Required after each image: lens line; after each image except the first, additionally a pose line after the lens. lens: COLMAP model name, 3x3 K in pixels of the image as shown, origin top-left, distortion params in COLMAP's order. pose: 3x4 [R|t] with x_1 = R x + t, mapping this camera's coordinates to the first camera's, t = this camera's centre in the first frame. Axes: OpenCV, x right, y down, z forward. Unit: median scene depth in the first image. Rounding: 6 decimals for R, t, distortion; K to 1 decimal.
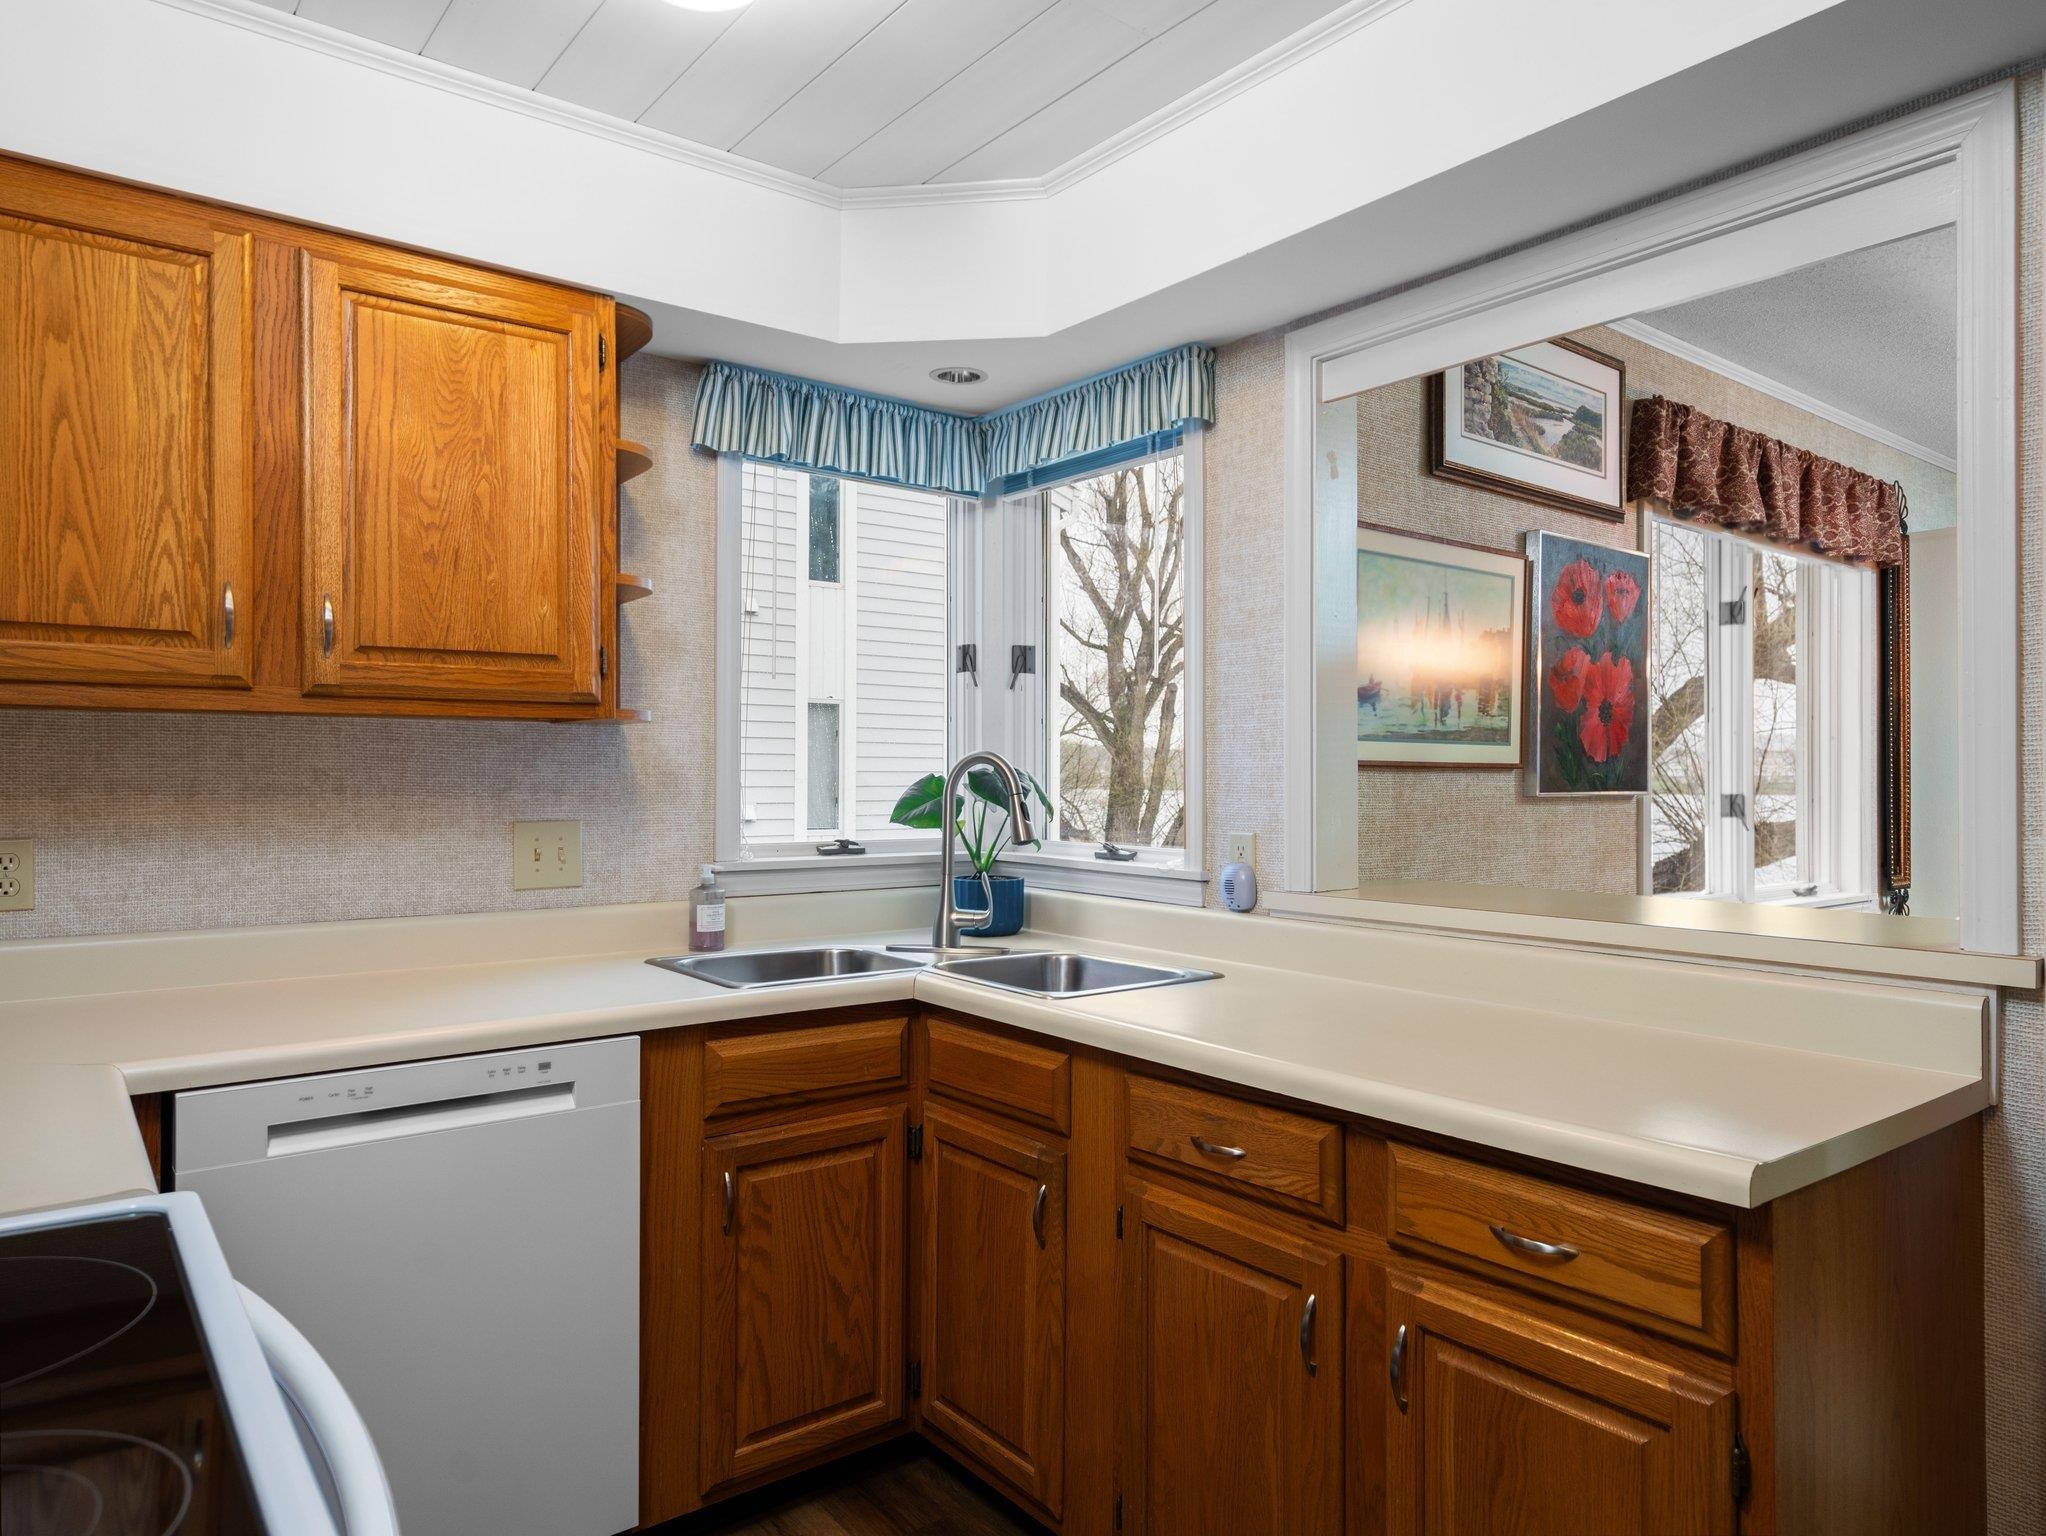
lens RADIAL K [[1285.7, 0, 1023.0], [0, 1285.7, 768.0], [0, 0, 1]] dist [0.009303, 0.003349]
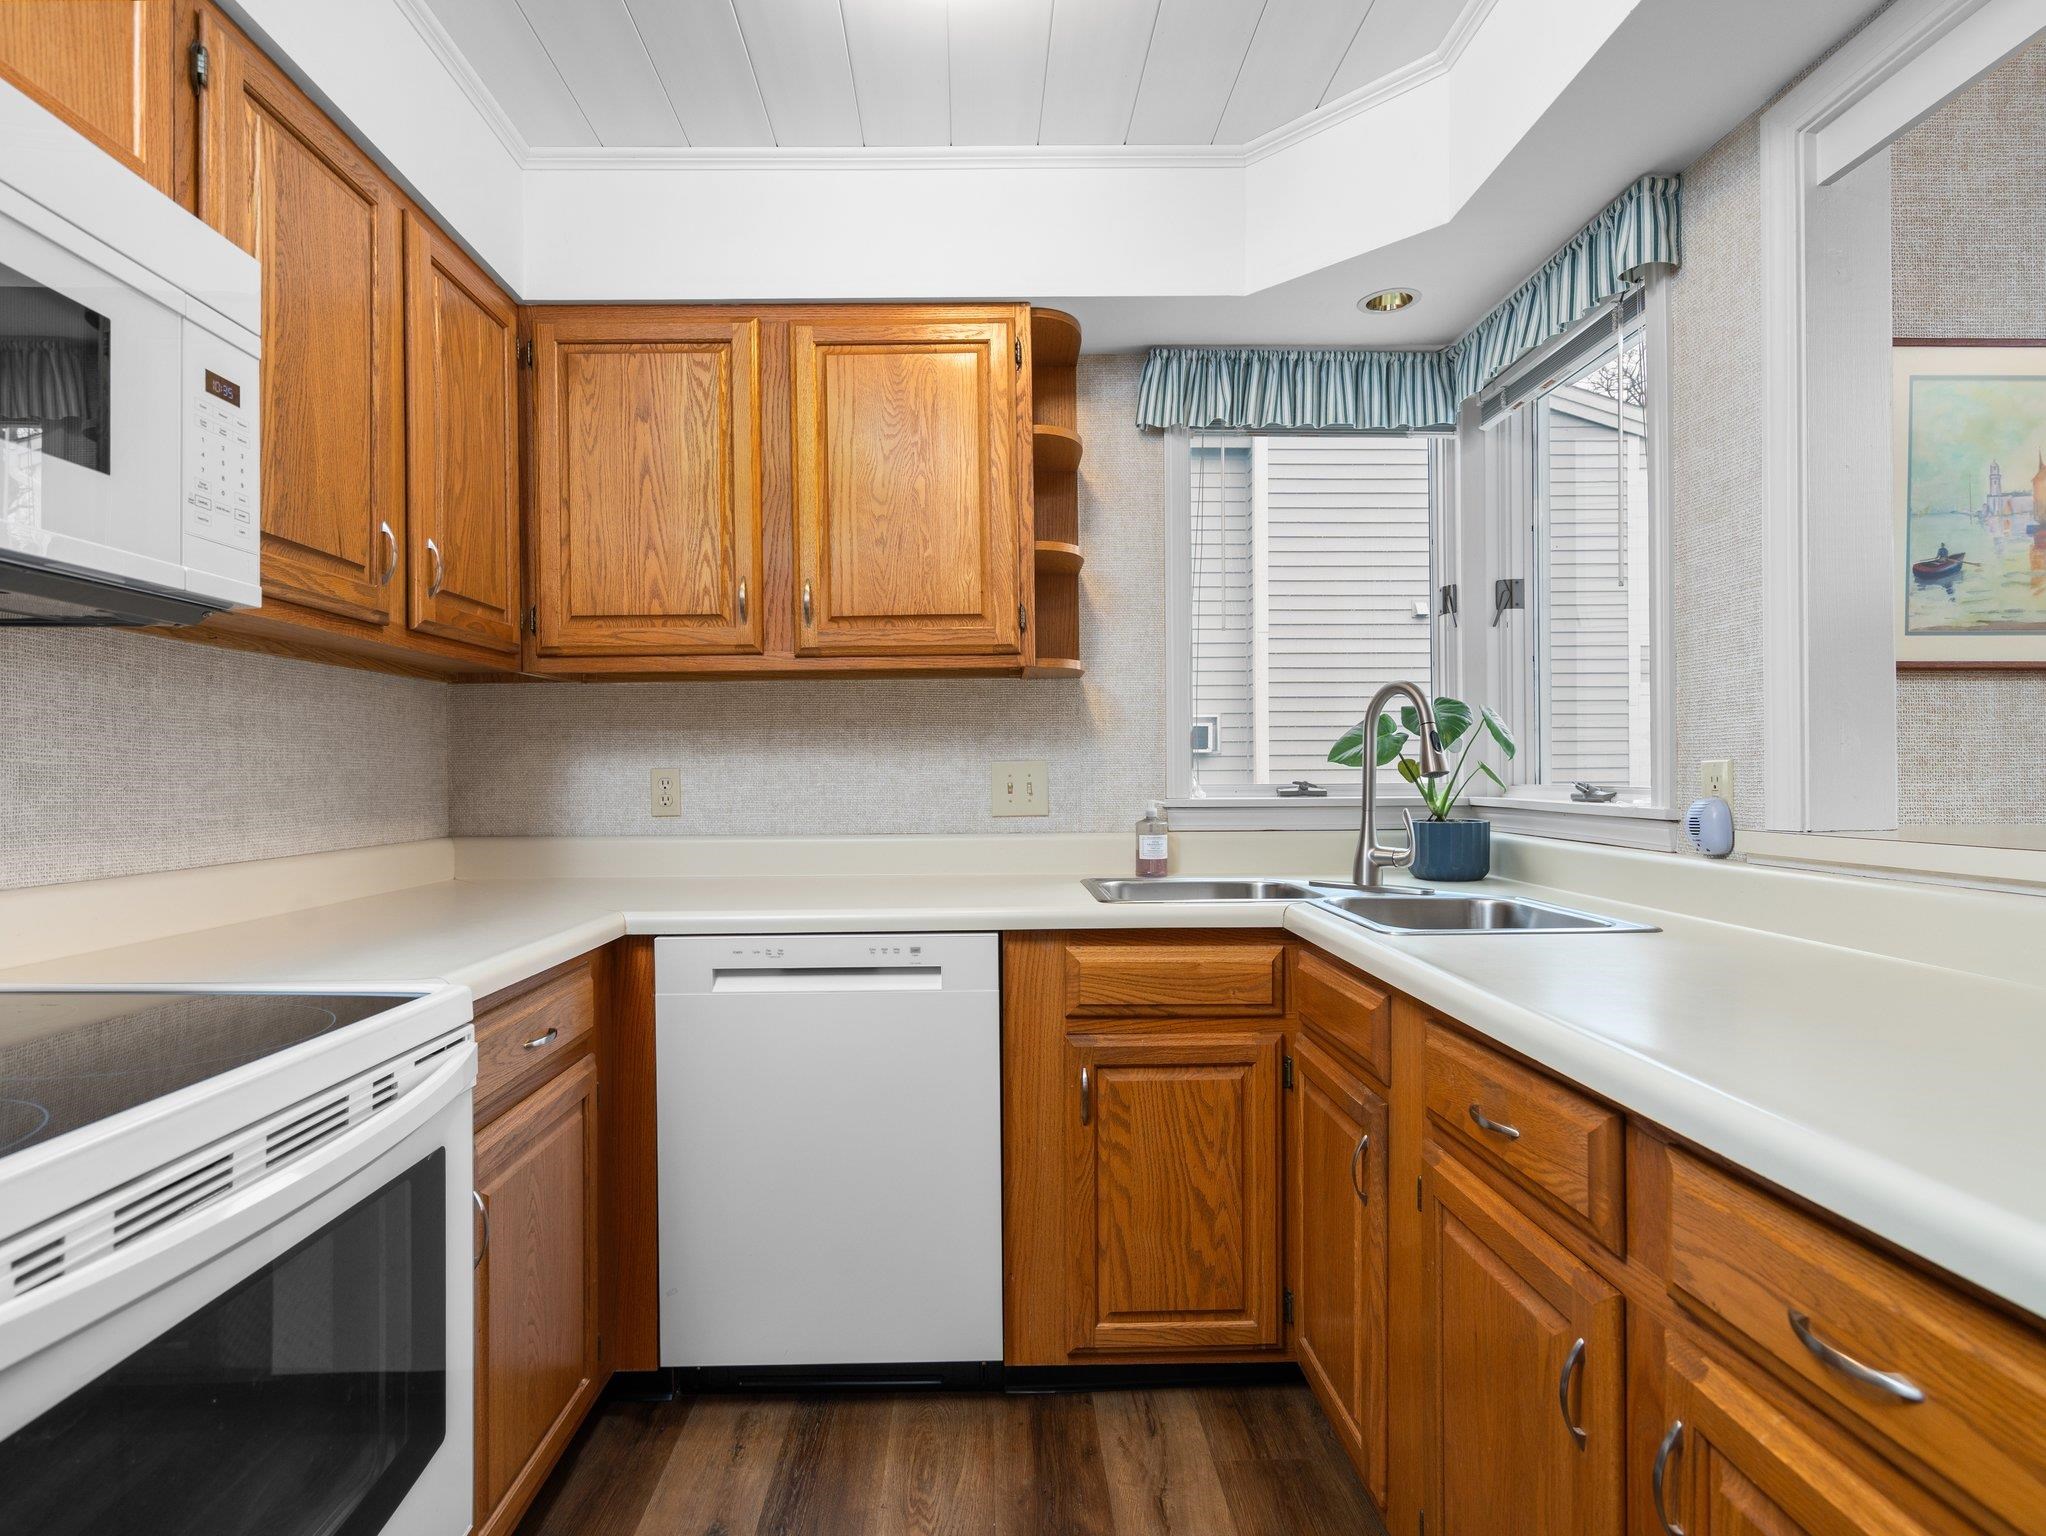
lens RADIAL K [[1039.9, 0, 1005.7], [0, 1039.9, 776.8], [0, 0, 1]] dist [-0.007421, 0.001825]
pose [[0.802333, -0.008702, -0.596813, 0.183565], [0.014877, 0.999875, 0.005421, 0.046595], [0.596691, -0.013228, 0.802362, 0.194141]]
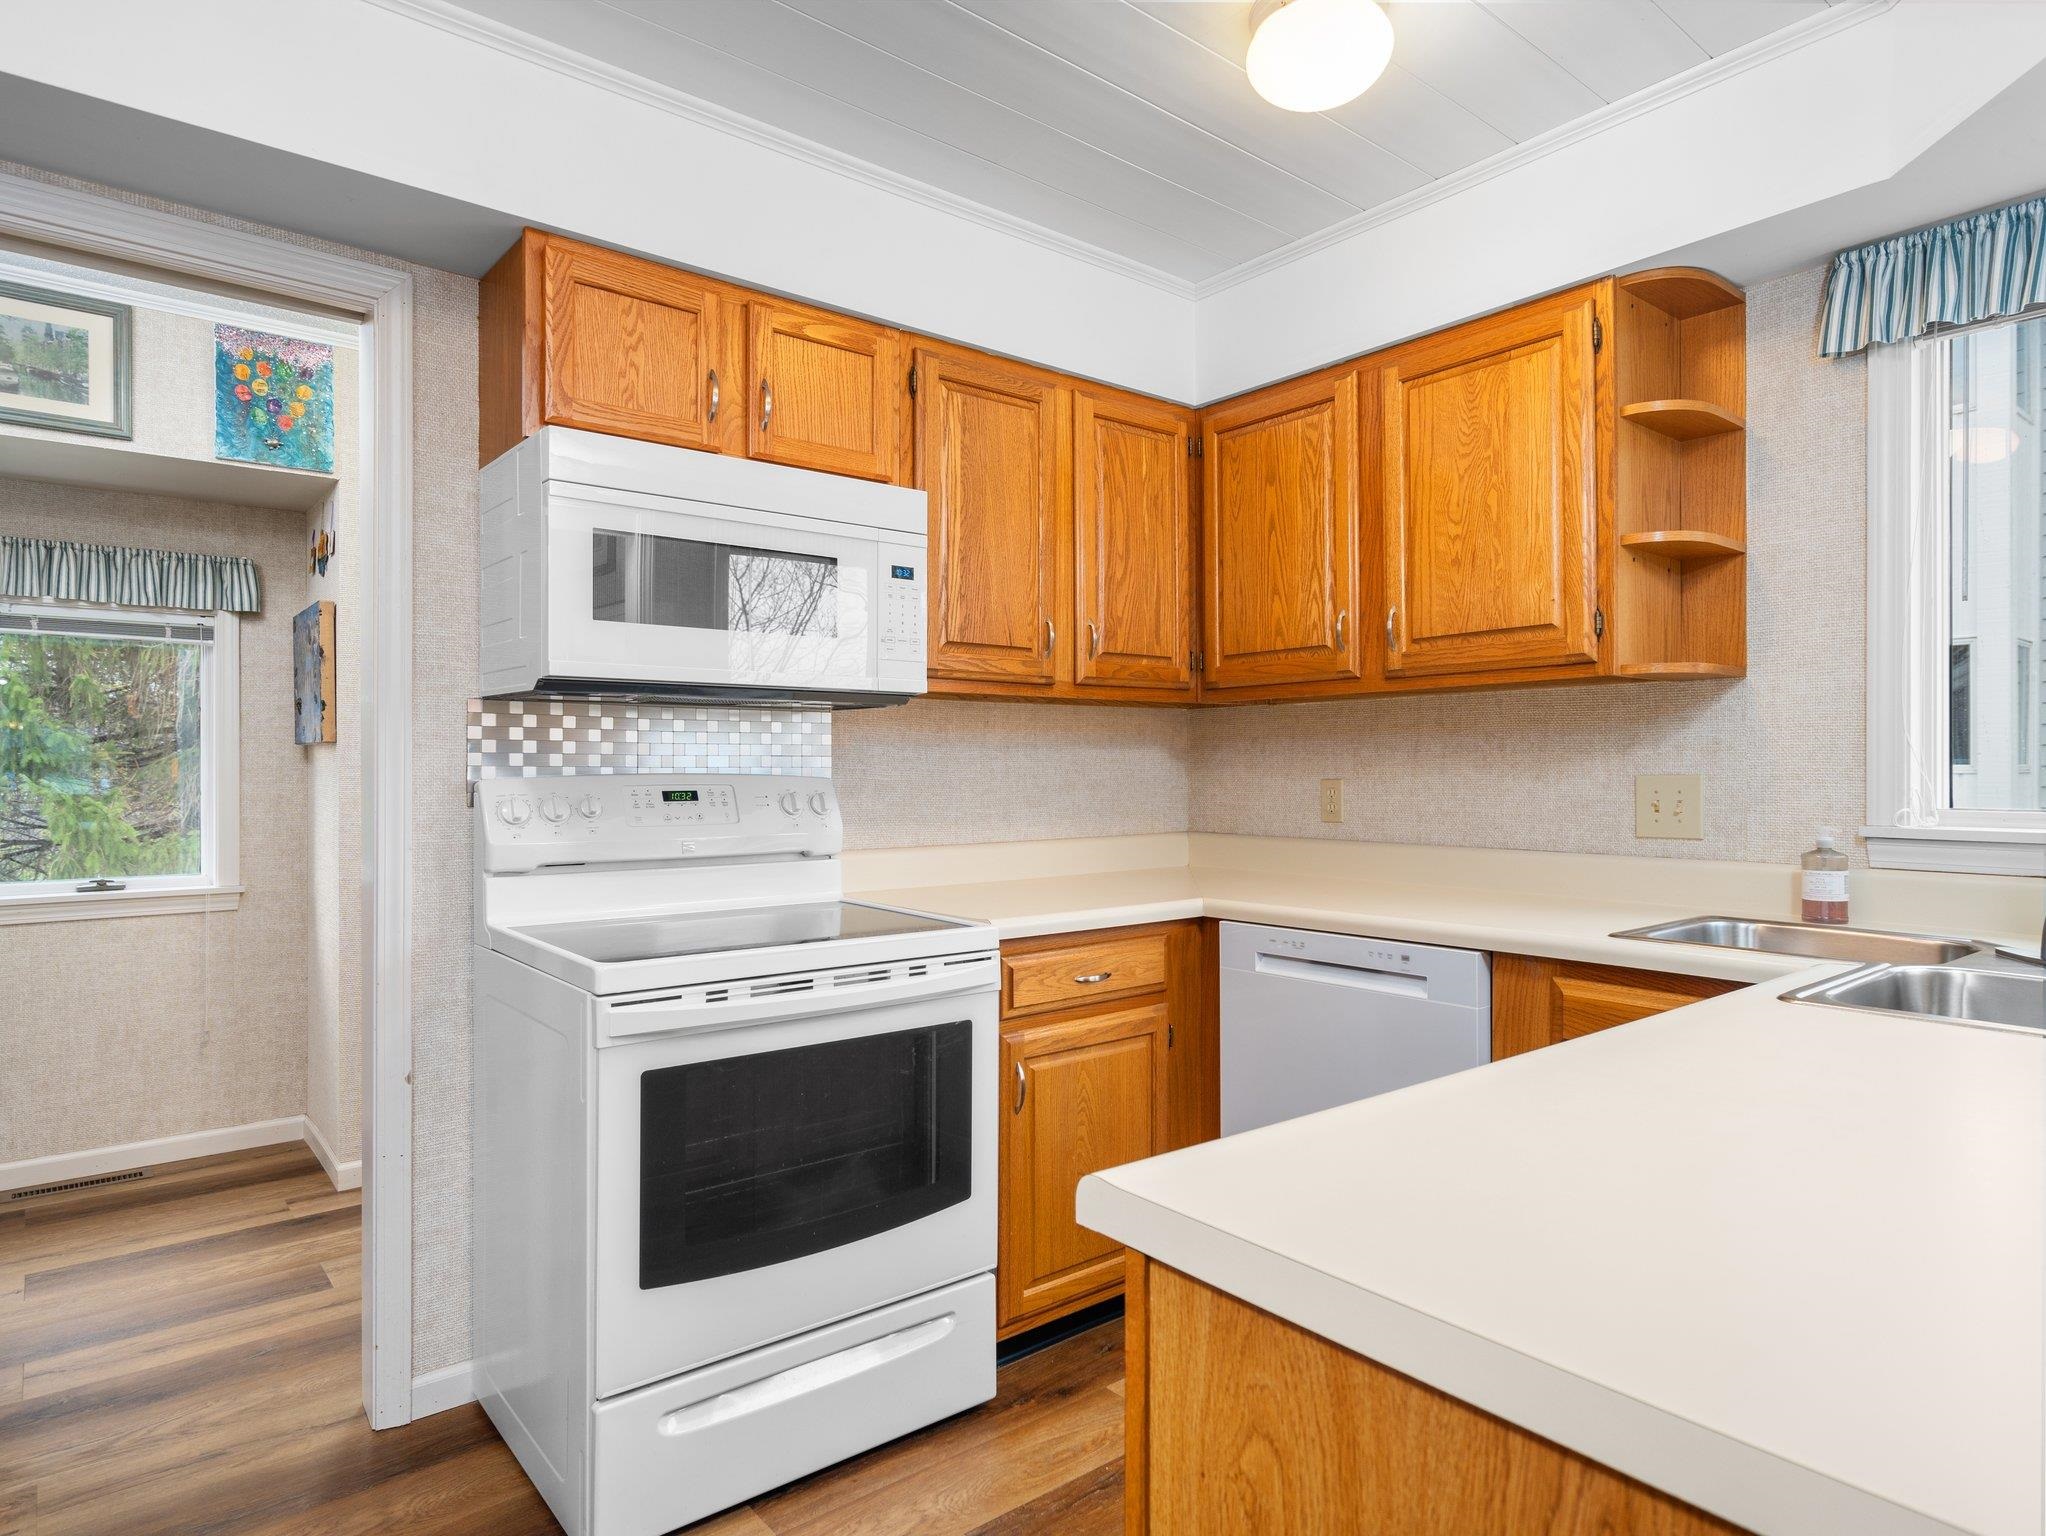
lens RADIAL K [[1198.2, 0, 1022.4], [0, 1198.2, 770.0], [0, 0, 1]] dist [0.002557, 0.002327]
pose [[0.026797, -0.002622, -0.999637, 0.545114], [0.010493, 0.999942, -0.002341, 0.031198], [0.999586, -0.010426, 0.026823, 0.407024]]
